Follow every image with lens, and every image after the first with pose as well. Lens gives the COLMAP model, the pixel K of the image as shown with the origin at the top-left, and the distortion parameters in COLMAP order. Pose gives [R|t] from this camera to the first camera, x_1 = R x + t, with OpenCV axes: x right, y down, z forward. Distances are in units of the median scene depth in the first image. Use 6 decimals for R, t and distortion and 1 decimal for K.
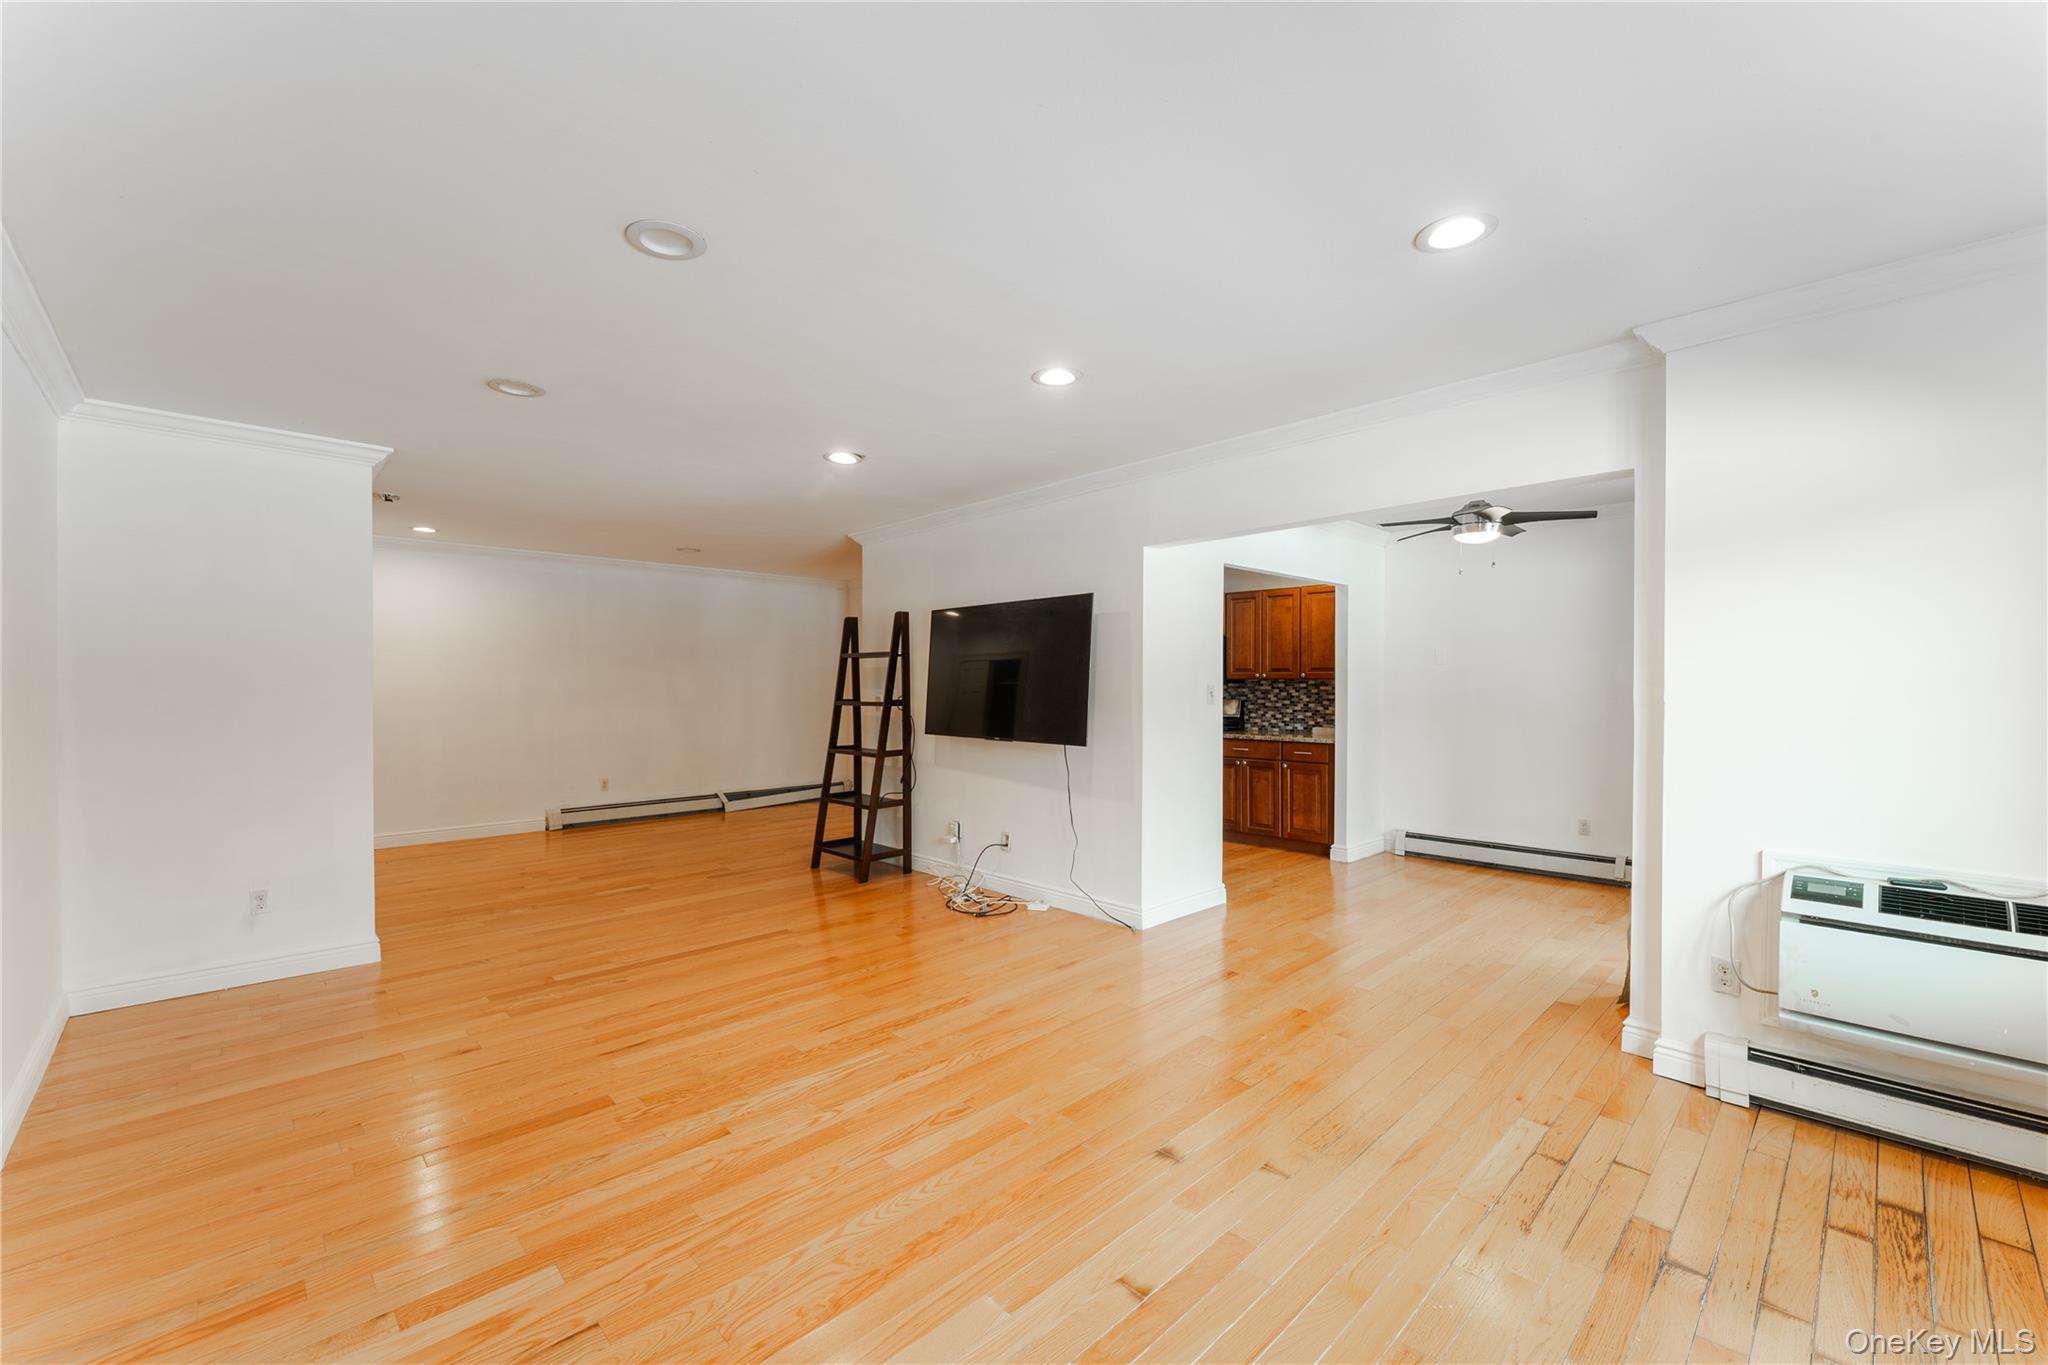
lens RADIAL K [[831.0, 0, 1005.3], [0, 831.0, 684.2], [0, 0, 1]] dist [0.004267, -0.000435]
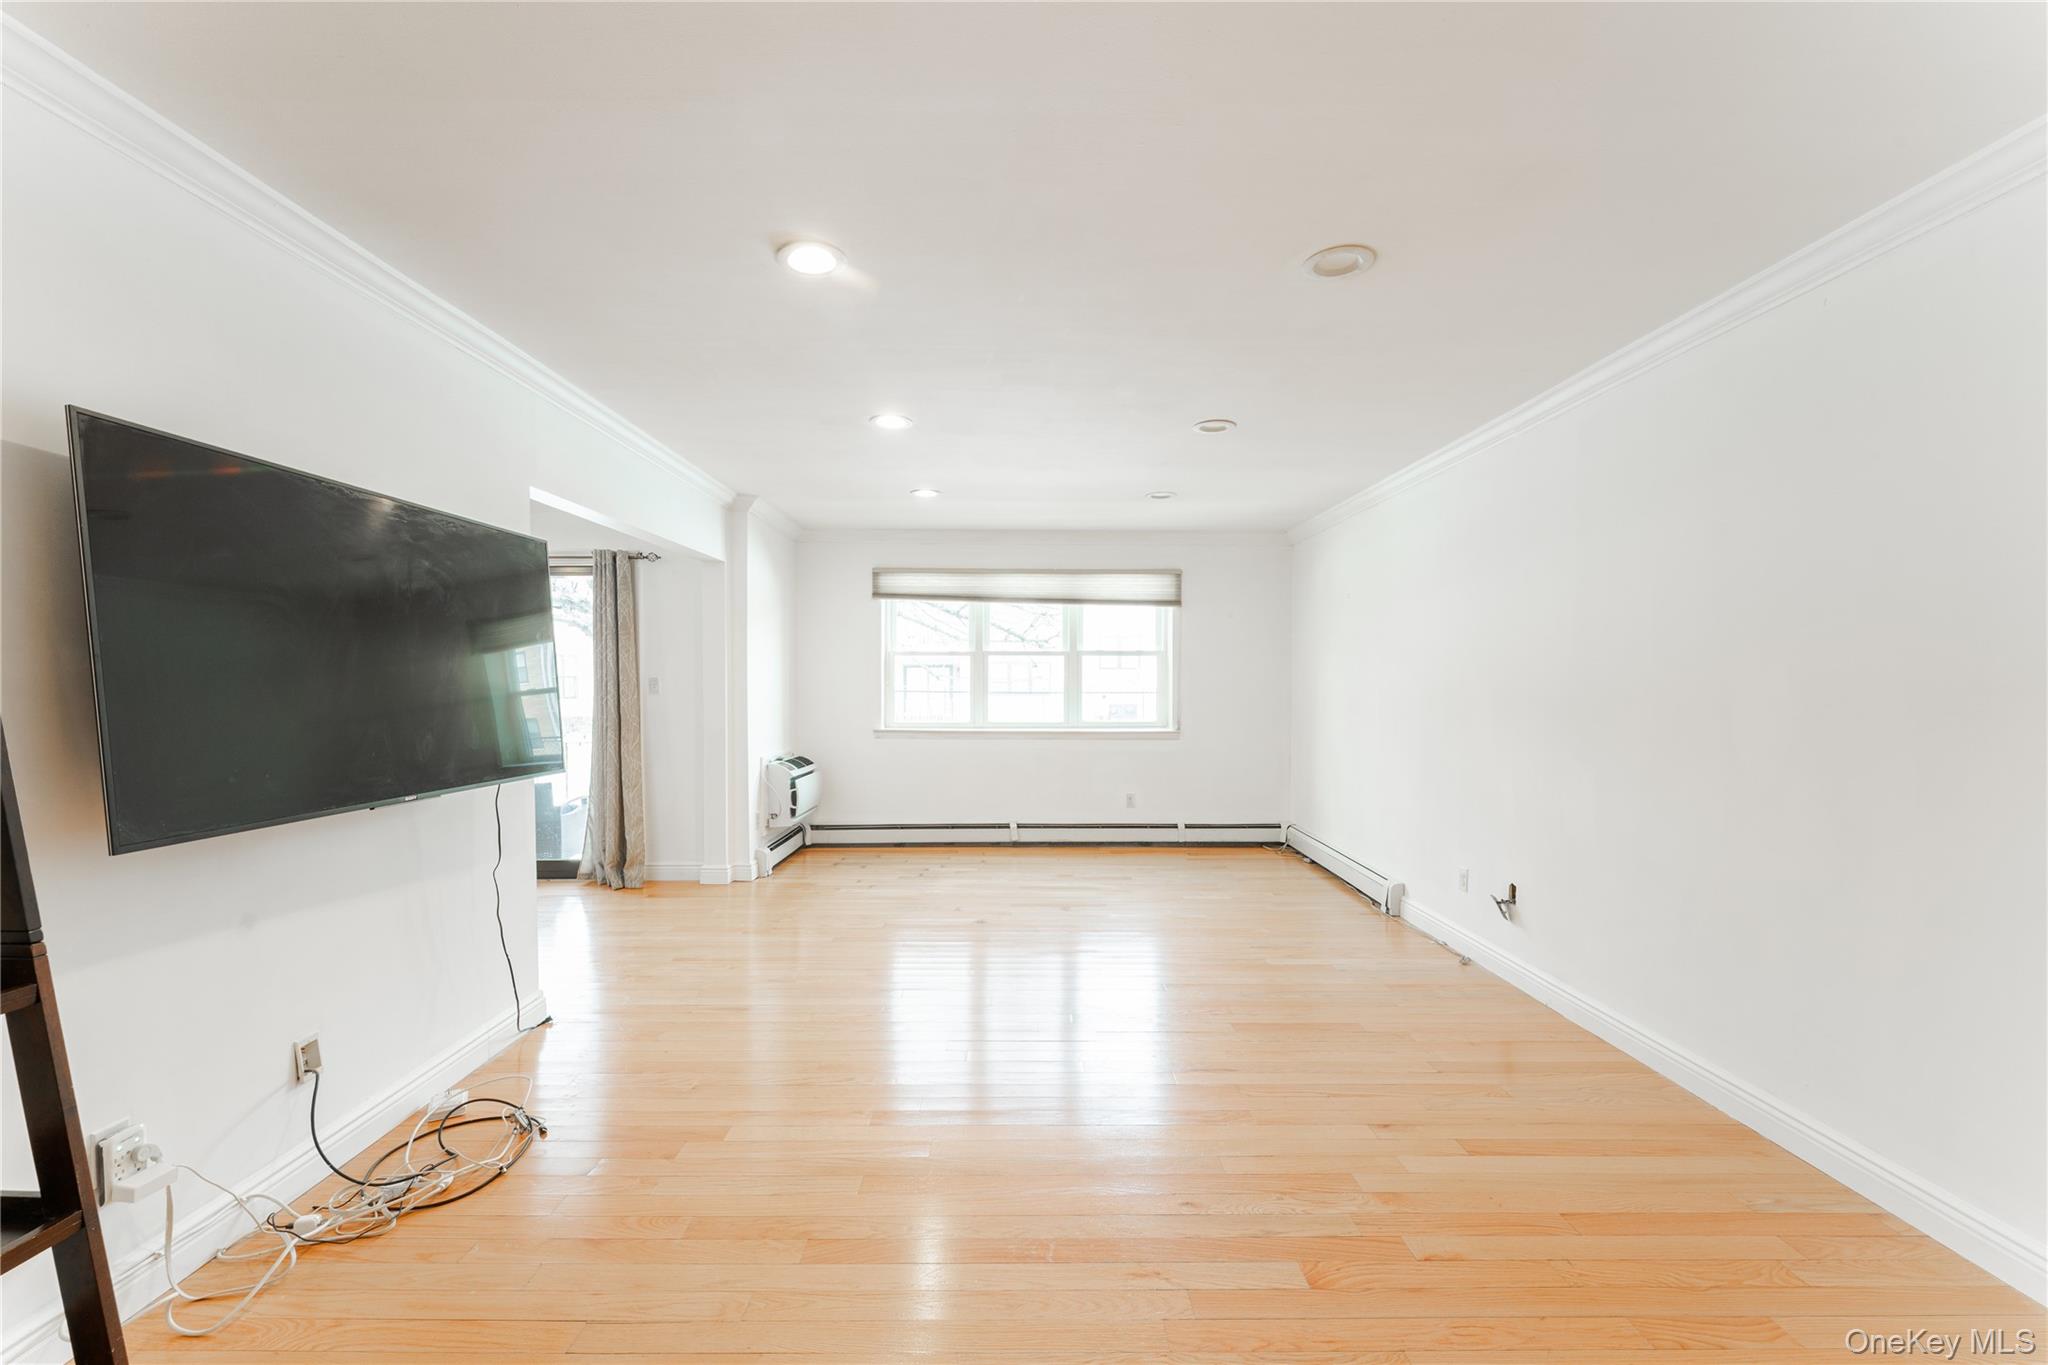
lens RADIAL K [[831.0, 0, 1010.0], [0, 831.0, 702.3], [0, 0, 1]] dist [0.004267, -0.000435]
pose [[-0.711221, -0.013267, 0.702844, -0.425308], [0.004831, 0.999706, 0.023759, 0.002834], [-0.702952, 0.020294, -0.710947, 0.817213]]
